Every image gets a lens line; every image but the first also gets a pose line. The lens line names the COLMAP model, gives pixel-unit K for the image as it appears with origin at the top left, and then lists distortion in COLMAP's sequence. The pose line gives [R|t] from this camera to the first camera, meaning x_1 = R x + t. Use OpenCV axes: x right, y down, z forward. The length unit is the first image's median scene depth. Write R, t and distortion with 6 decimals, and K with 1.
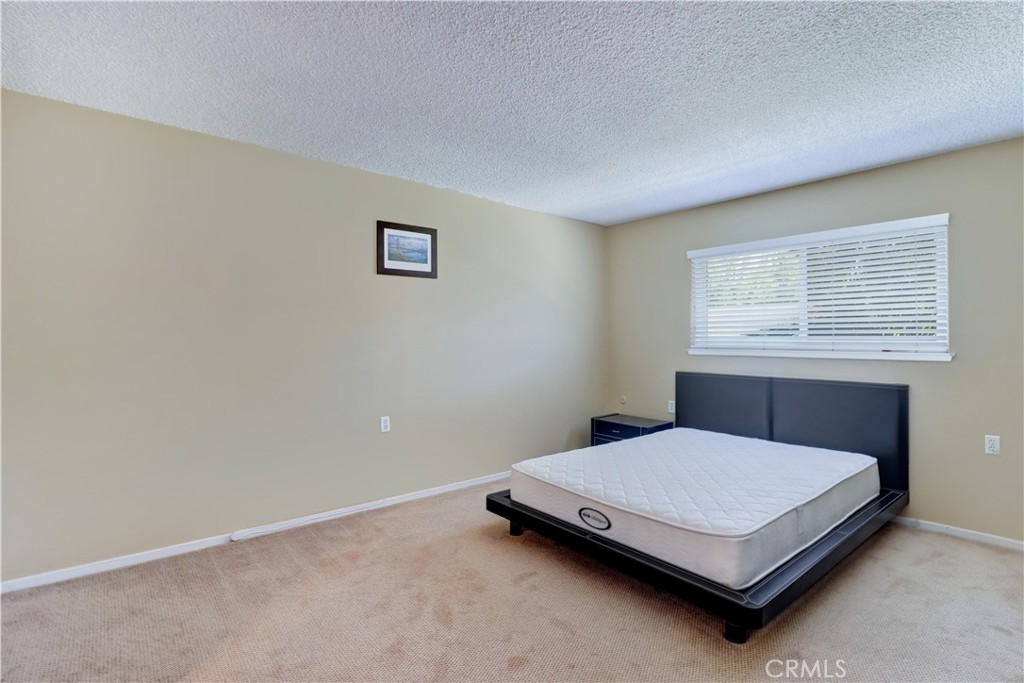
lens RADIAL K [[498.5, 0, 511.5], [0, 498.5, 331.4], [0, 0, 1]] dist [0.000743, 0.000090]
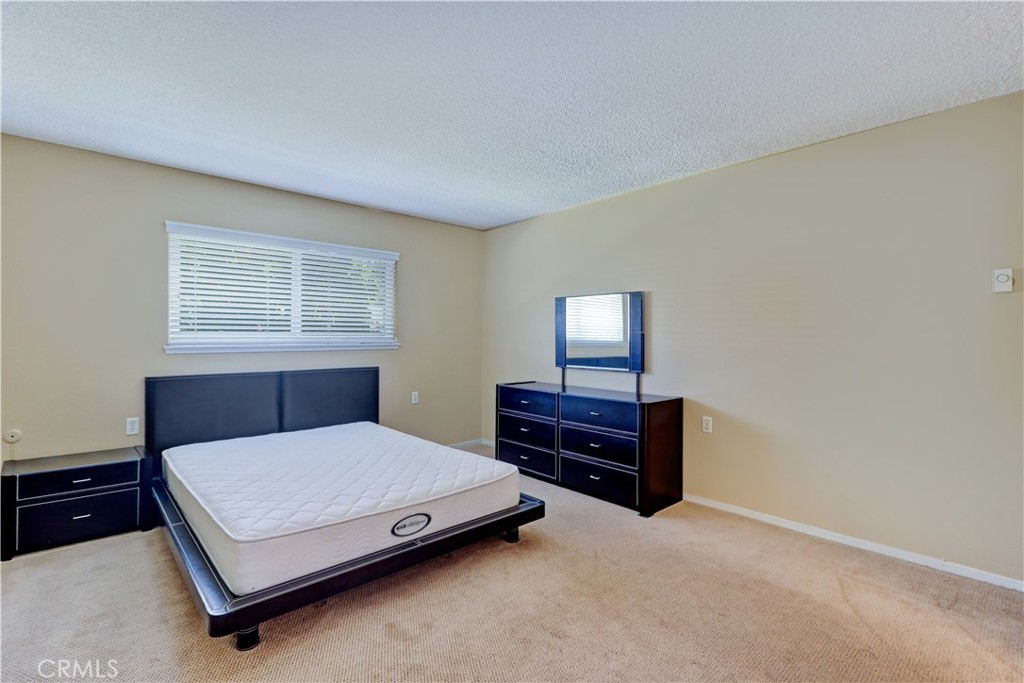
lens RADIAL K [[461.5, 0, 512.0], [0, 461.5, 341.5], [0, 0, 1]] dist [-0.001254, -0.012131]
pose [[-0.068214, -0.015260, 0.997554, -0.542728], [-0.018297, 0.999734, 0.014042, 0.008431], [-0.997503, -0.017295, -0.068475, 0.663589]]
